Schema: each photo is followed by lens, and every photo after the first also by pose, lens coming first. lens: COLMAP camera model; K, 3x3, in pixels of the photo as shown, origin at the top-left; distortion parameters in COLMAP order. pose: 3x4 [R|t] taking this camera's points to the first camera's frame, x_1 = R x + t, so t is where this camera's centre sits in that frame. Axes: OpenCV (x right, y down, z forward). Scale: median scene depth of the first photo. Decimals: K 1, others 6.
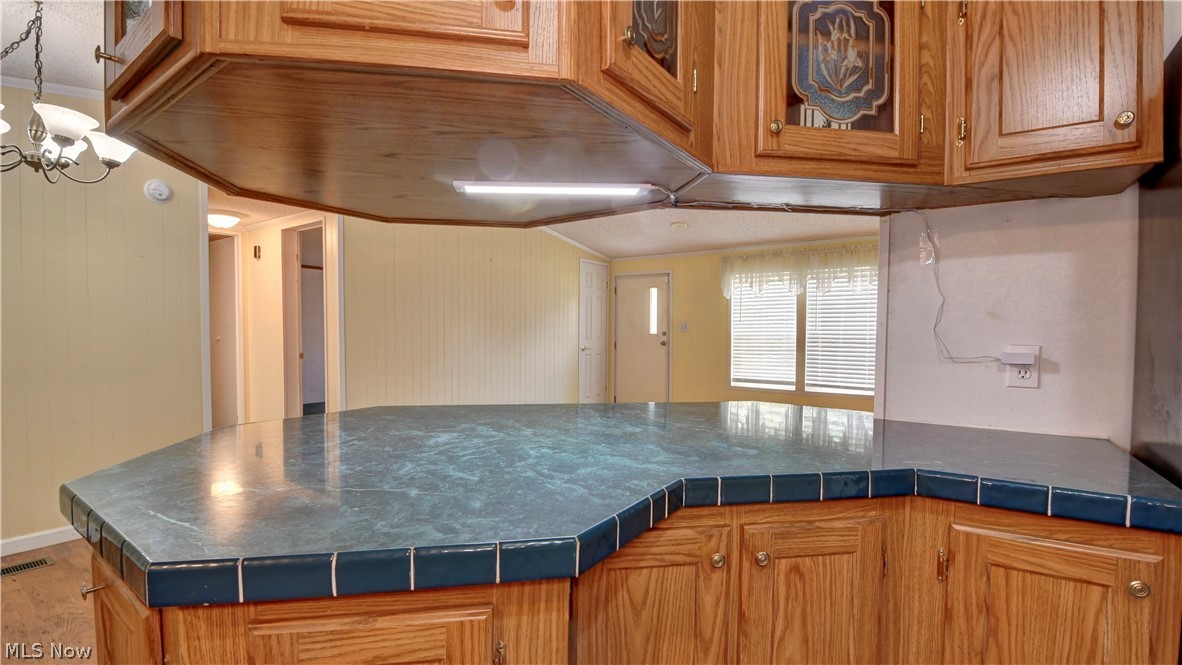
lens RADIAL K [[503.0, 0, 568.3], [0, 503.0, 347.5], [0, 0, 1]] dist [-0.001622, -0.000346]
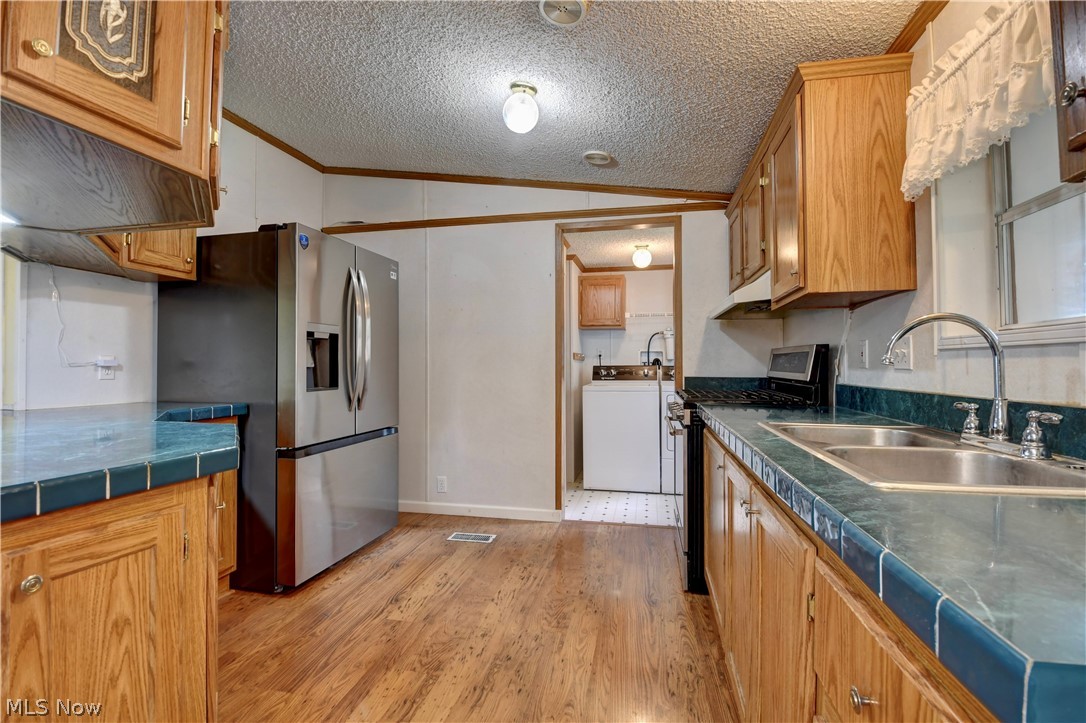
lens RADIAL K [[481.3, 0, 545.6], [0, 481.3, 362.1], [0, 0, 1]] dist [-0.017995, -0.006963]
pose [[-0.406117, 0.003798, 0.913813, -0.266326], [0.028797, 0.999548, 0.008644, 0.010169], [-0.913367, 0.029825, -0.406043, 0.052973]]
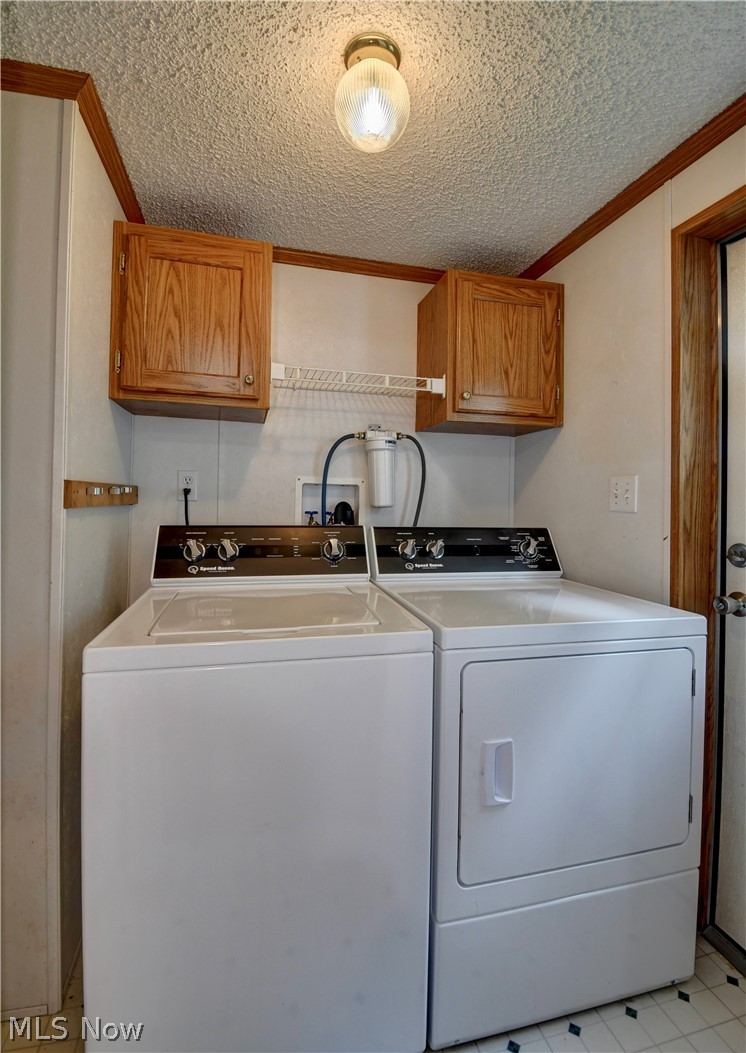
lens RADIAL K [[480.1, 0, 371.2], [0, 480.1, 497.3], [0, 0, 1]] dist [-0.001319, -0.000026]
pose [[-0.768049, -0.018989, 0.640109, 0.186147], [-0.001603, 0.999614, 0.027730, 0.004345], [-0.640389, 0.020272, -0.767783, -0.220200]]
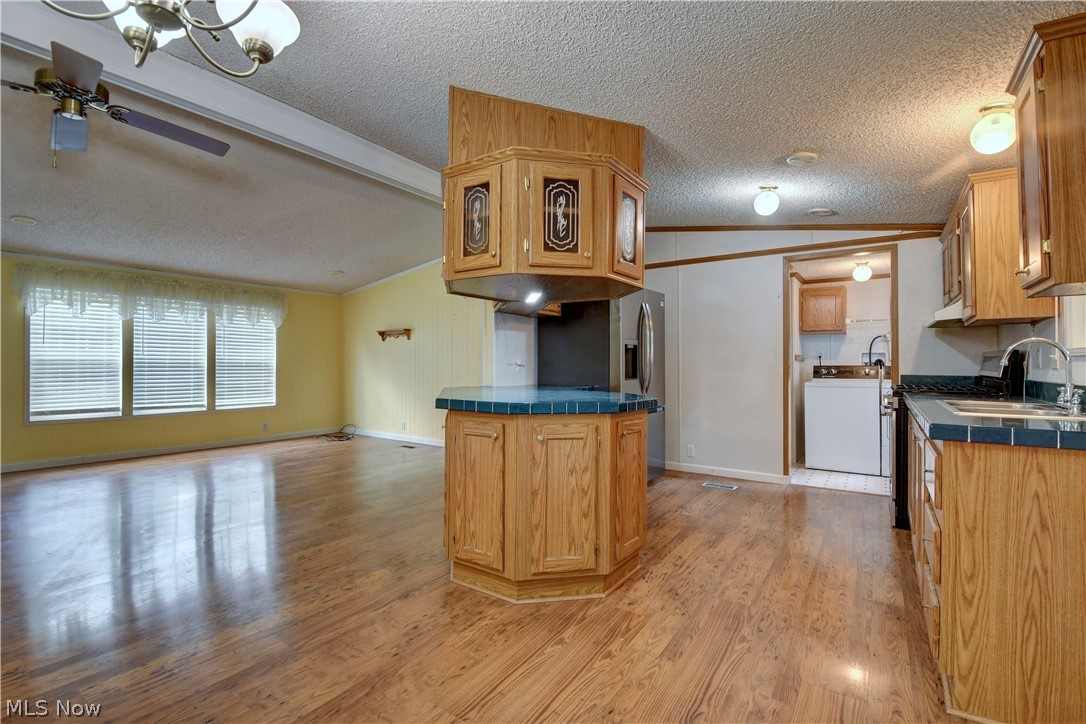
lens RADIAL K [[481.3, 0, 537.3], [0, 481.3, 360.4], [0, 0, 1]] dist [-0.017995, -0.006963]
pose [[-0.005612, 0.005904, 0.999967, -0.479427], [0.028878, 0.999566, -0.005739, 0.005412], [-0.999567, 0.028845, -0.005780, 0.189638]]
